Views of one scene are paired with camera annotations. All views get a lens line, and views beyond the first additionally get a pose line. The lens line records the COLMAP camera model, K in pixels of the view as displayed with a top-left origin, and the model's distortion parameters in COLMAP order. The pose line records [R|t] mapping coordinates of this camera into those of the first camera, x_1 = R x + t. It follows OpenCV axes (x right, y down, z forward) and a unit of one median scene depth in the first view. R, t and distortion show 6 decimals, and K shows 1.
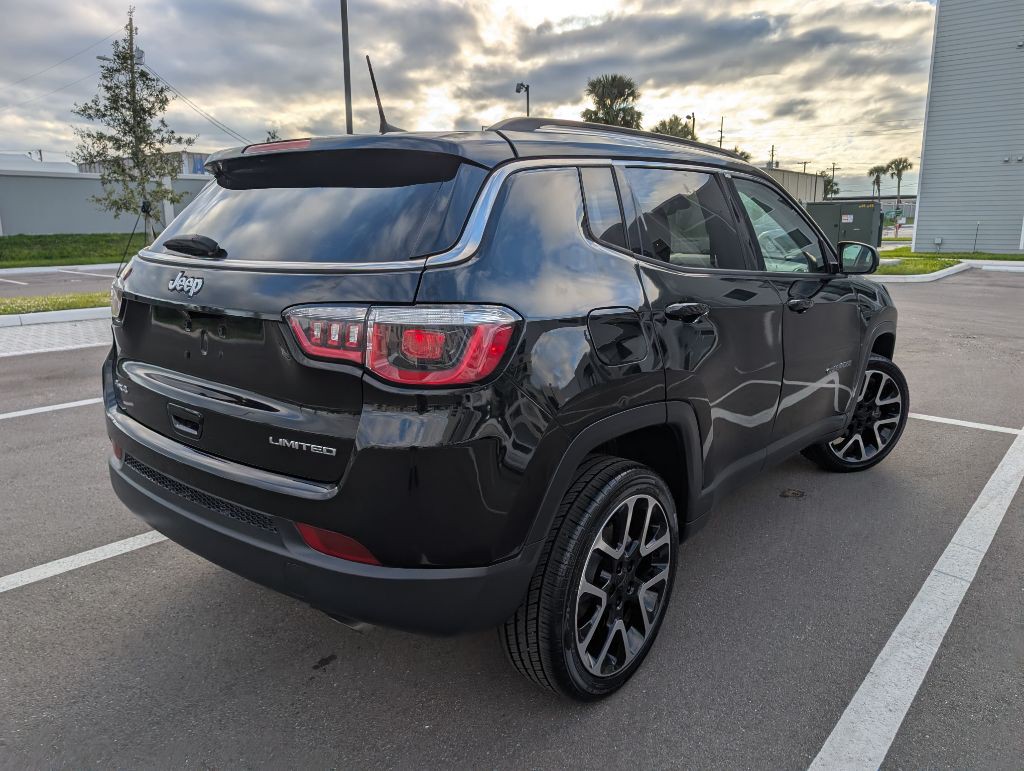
lens RADIAL K [[743.4, 0, 496.5], [0, 743.4, 381.5], [0, 0, 1]] dist [0.005653, -0.001117]
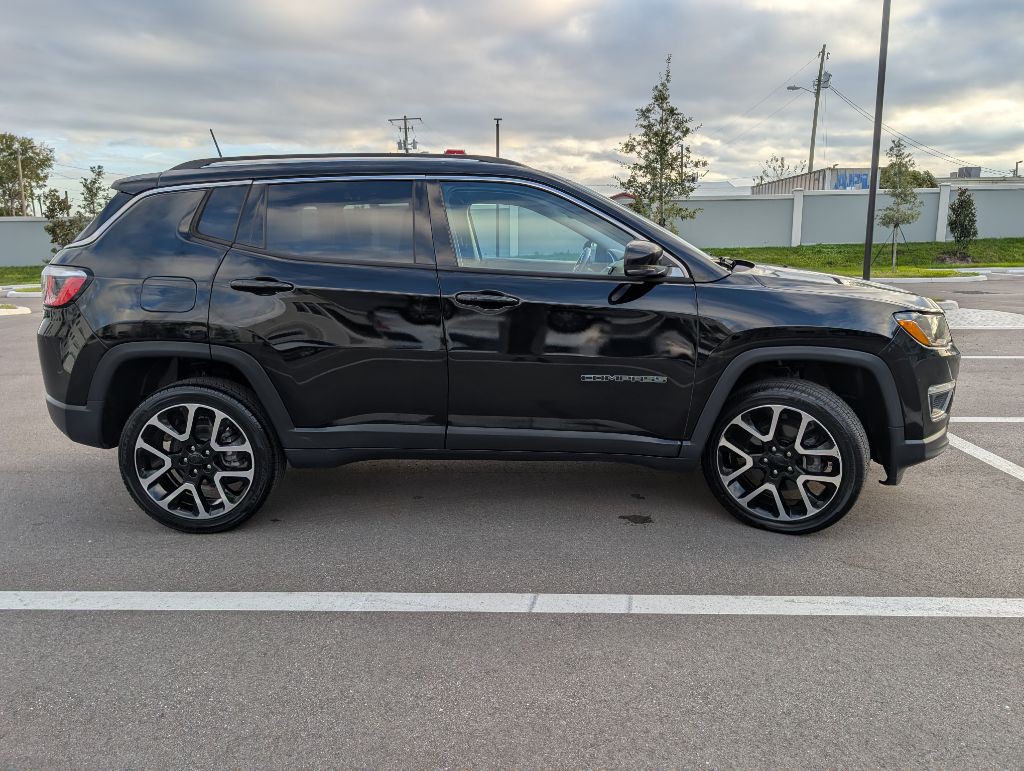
lens RADIAL K [[746.8, 0, 516.2], [0, 746.8, 383.3], [0, 0, 1]] dist [0.010206, -0.006726]
pose [[0.618922, 0.137796, -0.773271, 0.148853], [-0.154122, 0.986658, 0.052463, -0.005637], [0.770183, 0.086707, 0.631902, 0.045559]]
